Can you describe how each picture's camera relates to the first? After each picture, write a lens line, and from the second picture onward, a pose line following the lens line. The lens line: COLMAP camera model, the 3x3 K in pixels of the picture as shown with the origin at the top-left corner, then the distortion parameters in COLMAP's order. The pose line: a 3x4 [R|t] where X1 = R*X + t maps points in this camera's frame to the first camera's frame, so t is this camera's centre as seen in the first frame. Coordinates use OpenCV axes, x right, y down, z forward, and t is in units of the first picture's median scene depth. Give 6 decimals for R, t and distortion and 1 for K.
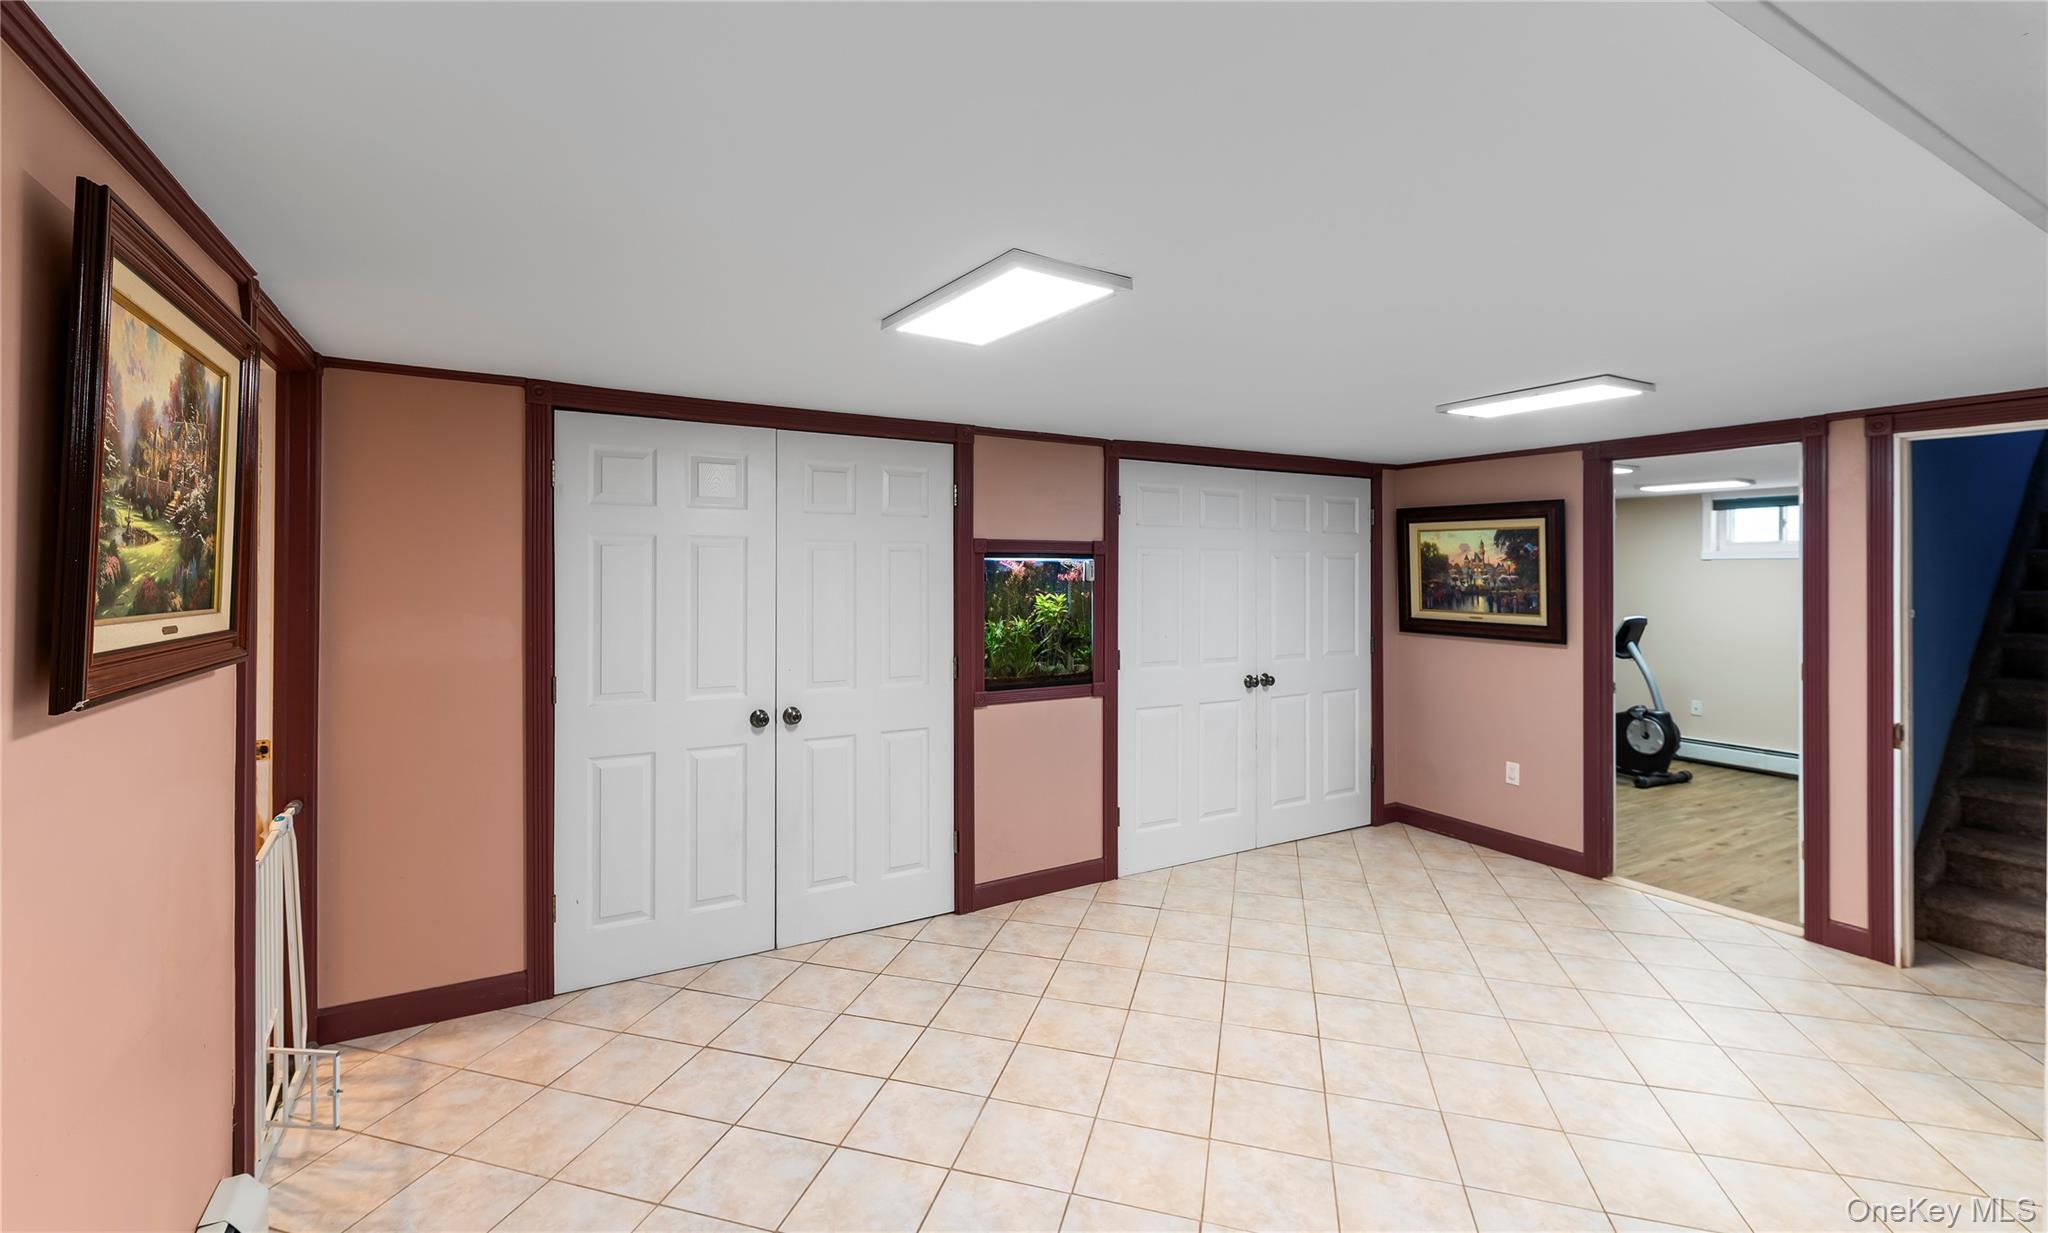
lens RADIAL K [[882.0, 0, 1015.6], [0, 882.0, 568.2], [0, 0, 1]] dist [0.000861, 0.000257]
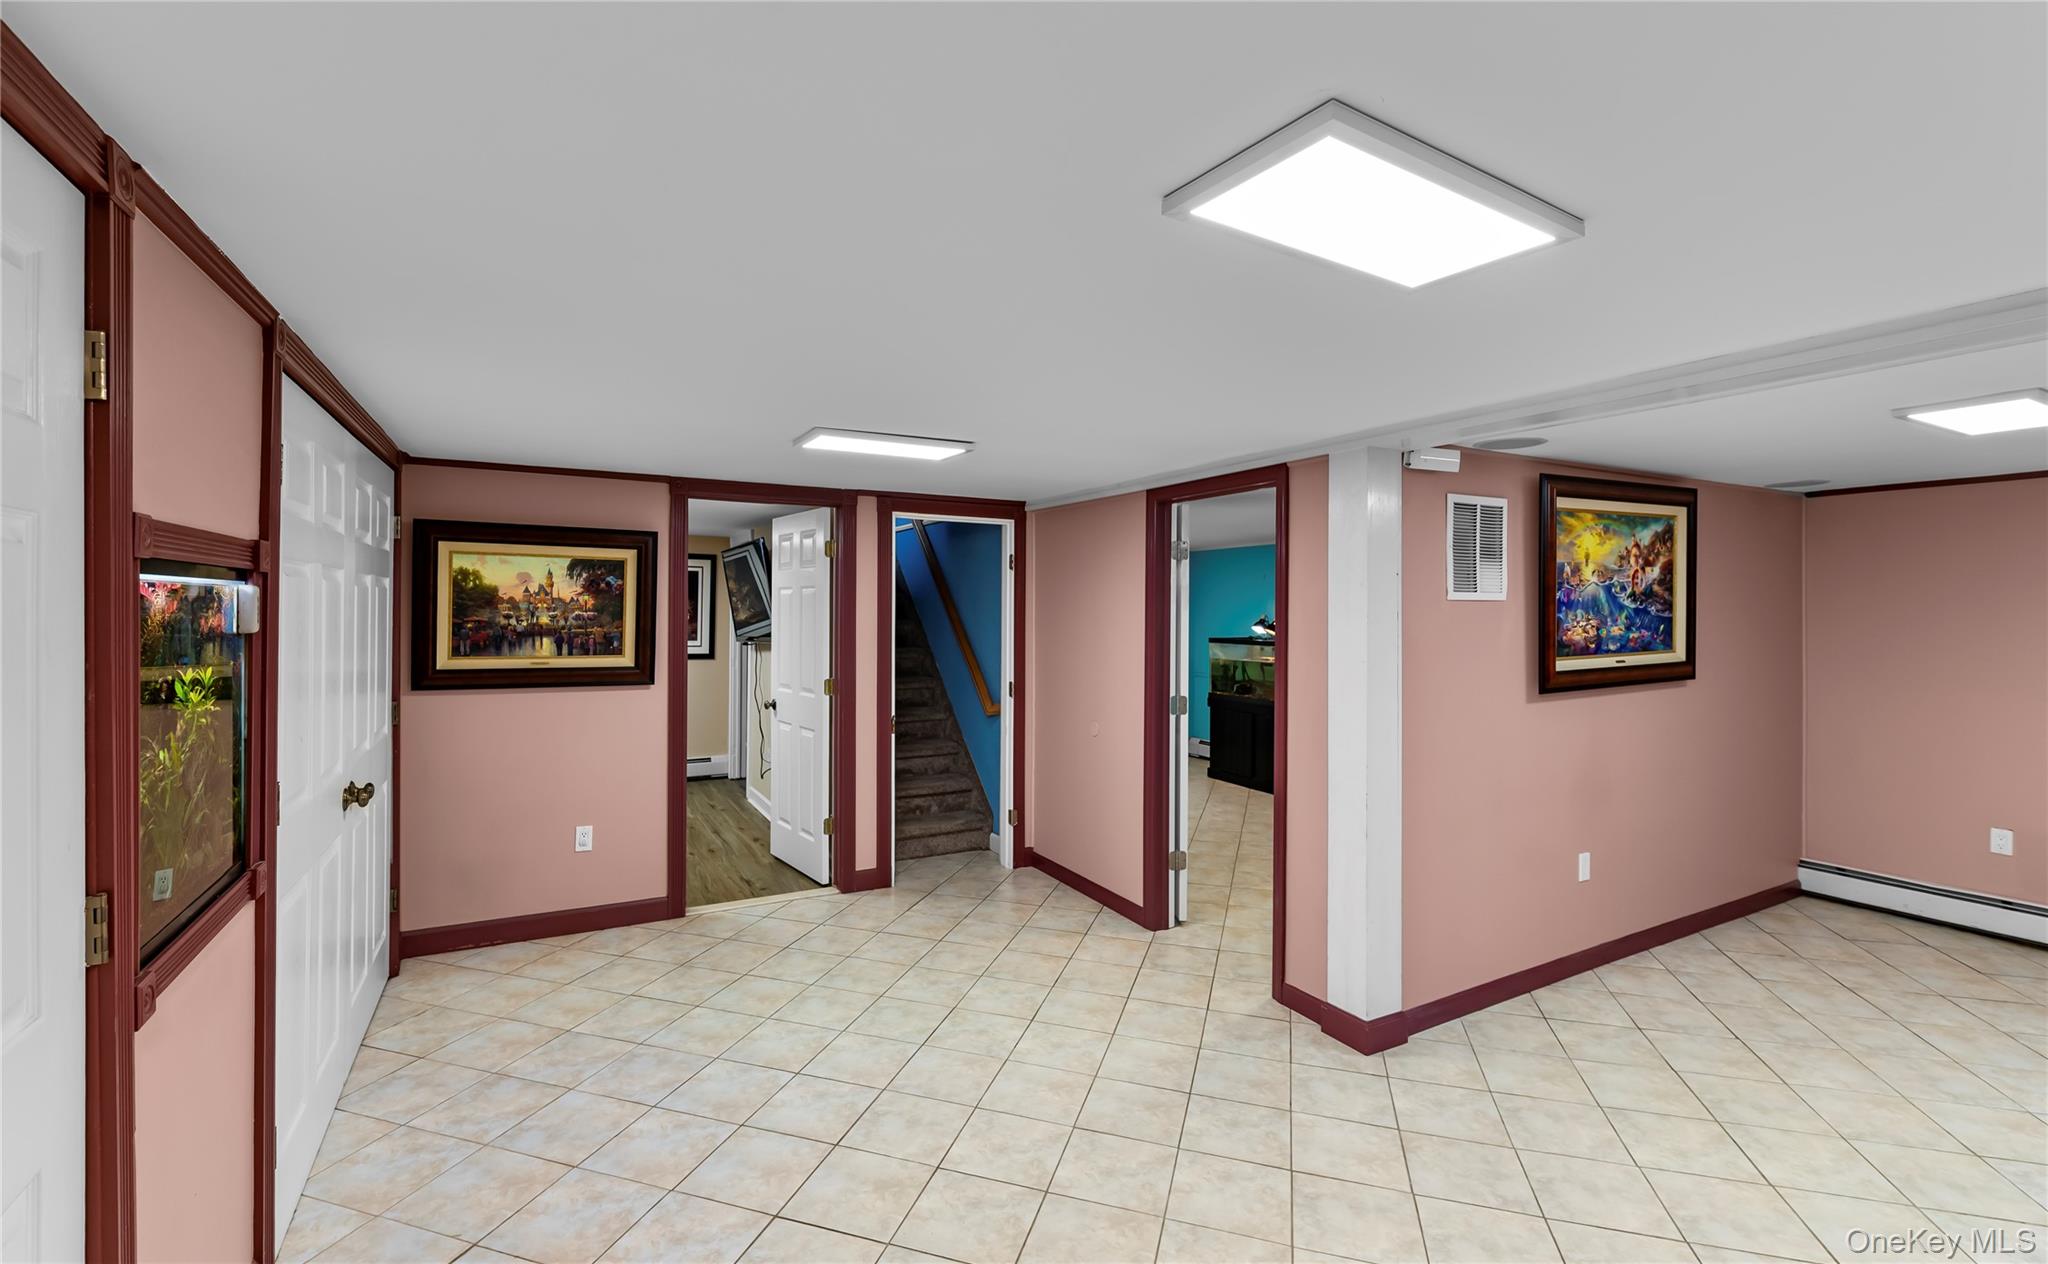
lens RADIAL K [[858.6, 0, 1062.6], [0, 858.6, 603.9], [0, 0, 1]] dist [0.000868, 0.000245]
pose [[0.021880, 0.003448, 0.999755, -0.278568], [-0.010667, 0.999938, -0.003215, -0.001939], [-0.999704, -0.010594, 0.021915, 0.512423]]
